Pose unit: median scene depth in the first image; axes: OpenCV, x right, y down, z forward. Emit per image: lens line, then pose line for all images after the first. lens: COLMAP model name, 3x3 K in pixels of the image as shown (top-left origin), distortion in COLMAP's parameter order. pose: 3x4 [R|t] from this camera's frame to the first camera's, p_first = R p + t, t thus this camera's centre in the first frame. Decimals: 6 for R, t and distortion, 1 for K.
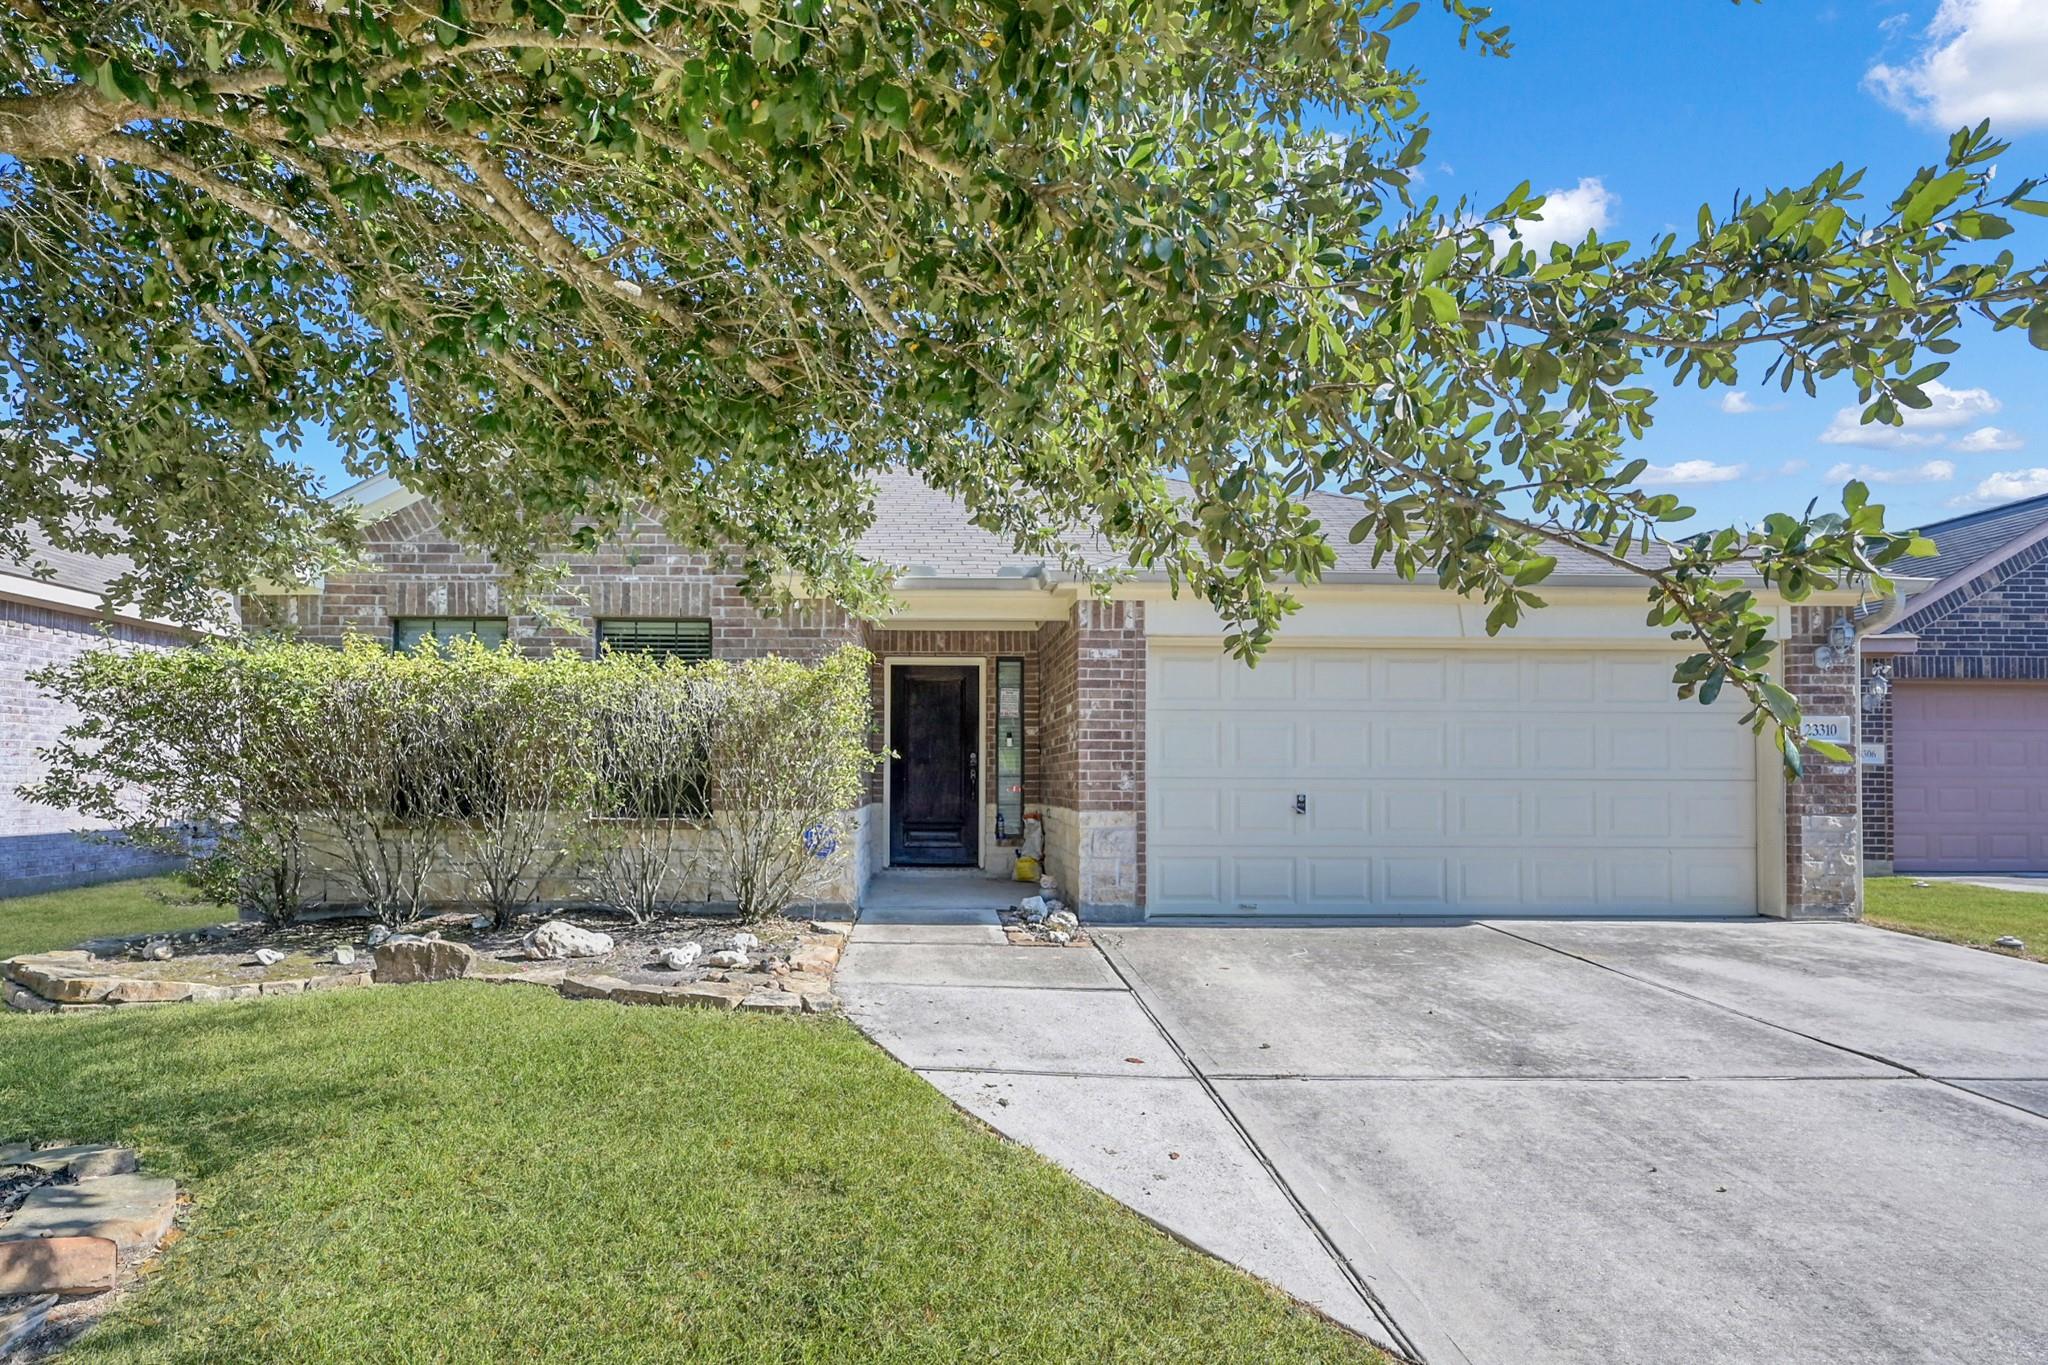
lens RADIAL K [[796.0, 0, 1024.0], [0, 796.0, 682.5], [0, 0, 1]] dist [0.001612, 0.000207]
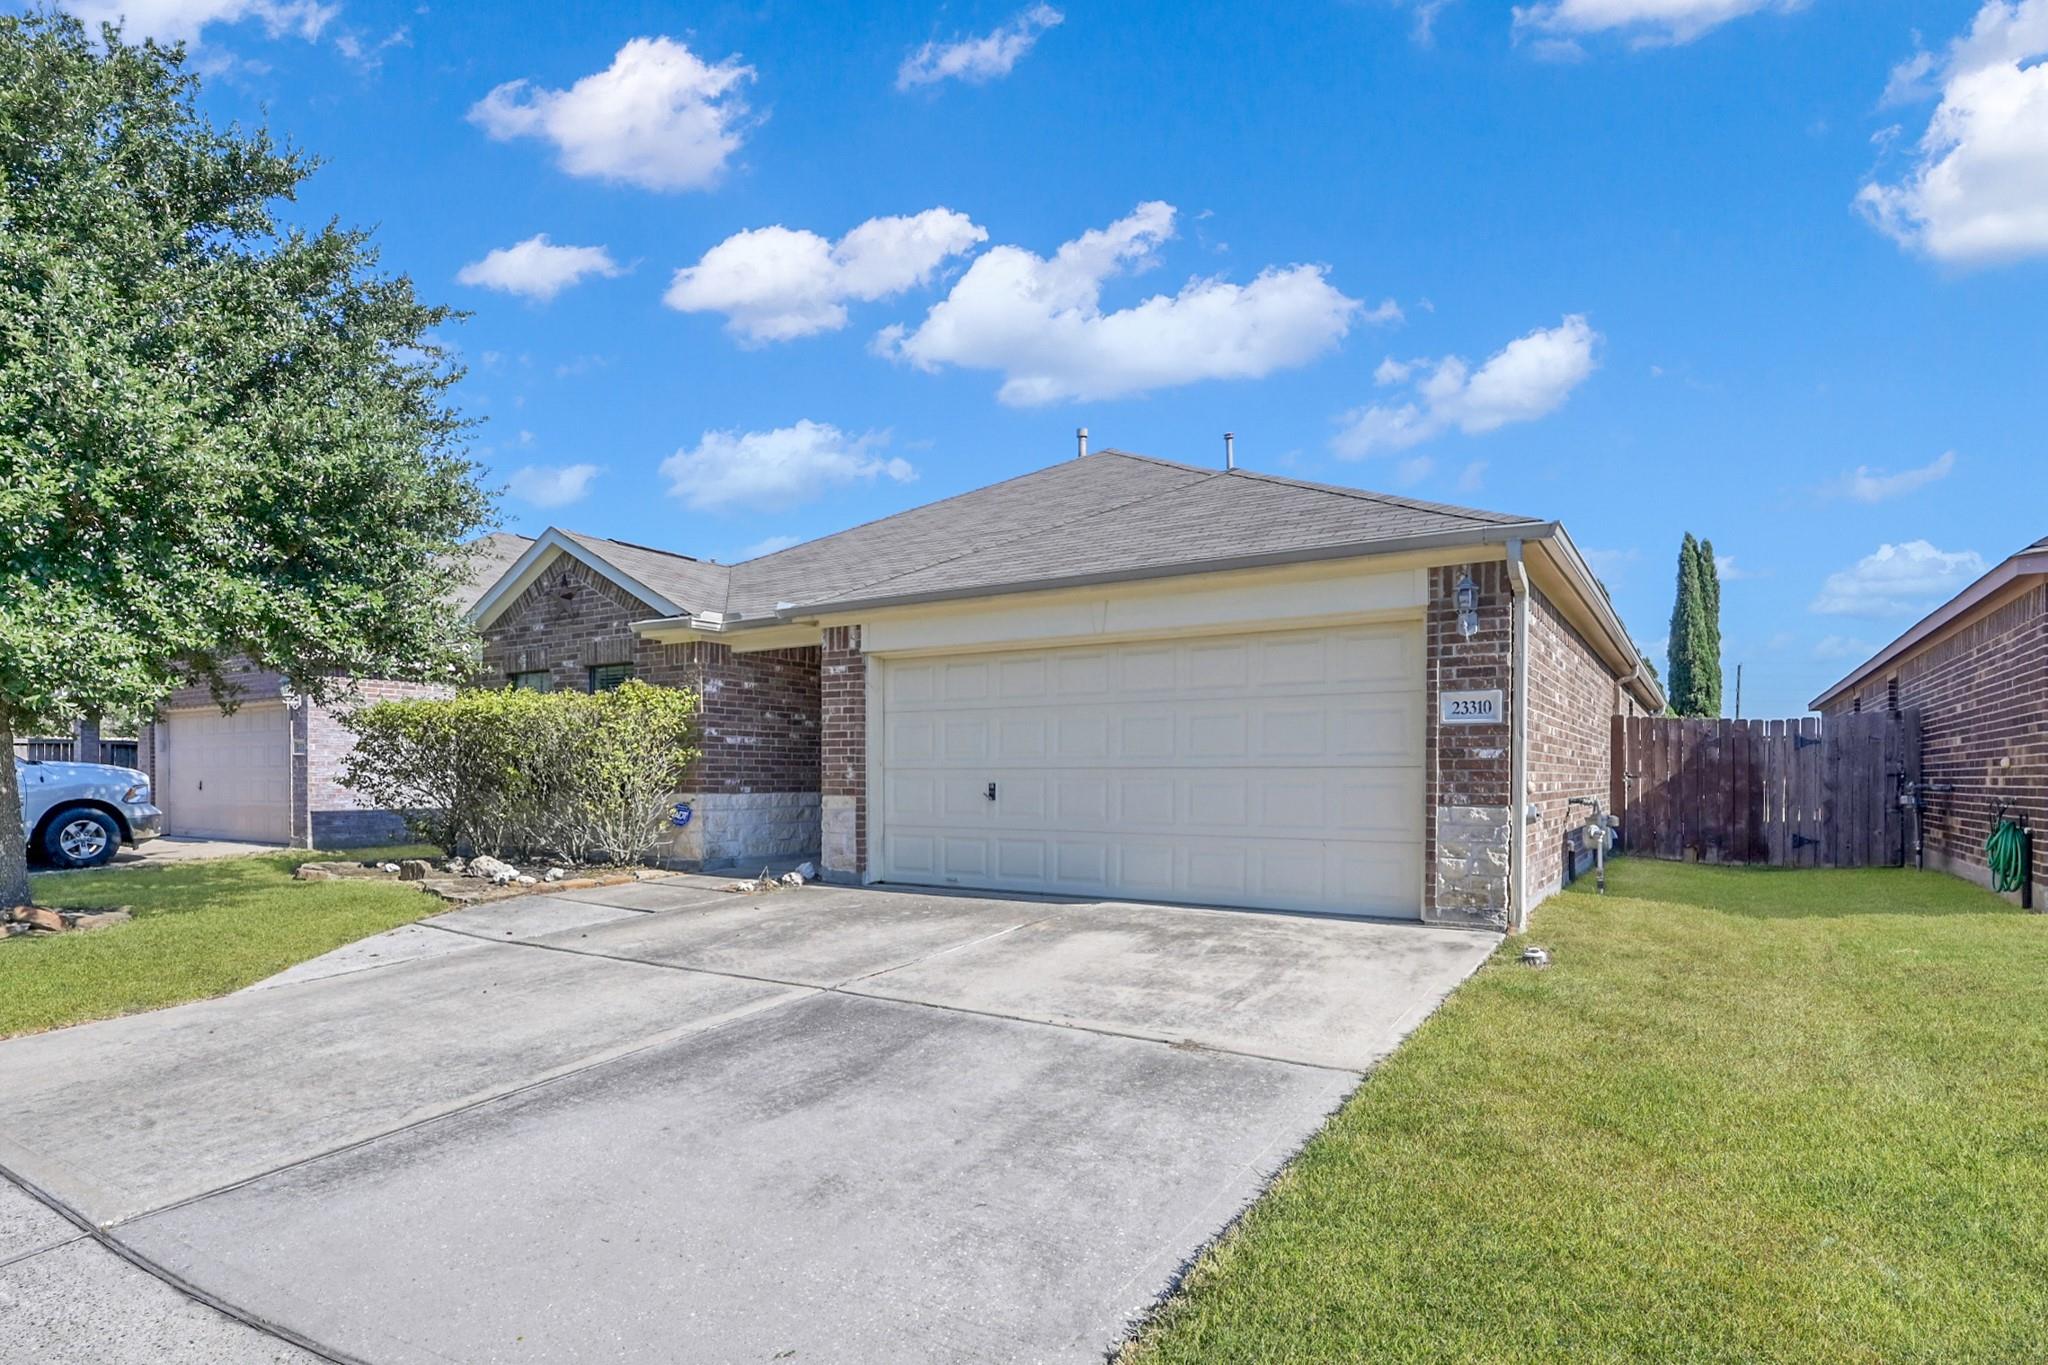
lens RADIAL K [[796.0, 0, 1024.0], [0, 796.0, 682.5], [0, 0, 1]] dist [0.001612, 0.000207]
pose [[0.892868, -0.055896, -0.446836, 0.927317], [0.058864, 0.998240, -0.007250, 0.010011], [0.446455, -0.019829, 0.894586, 0.014379]]
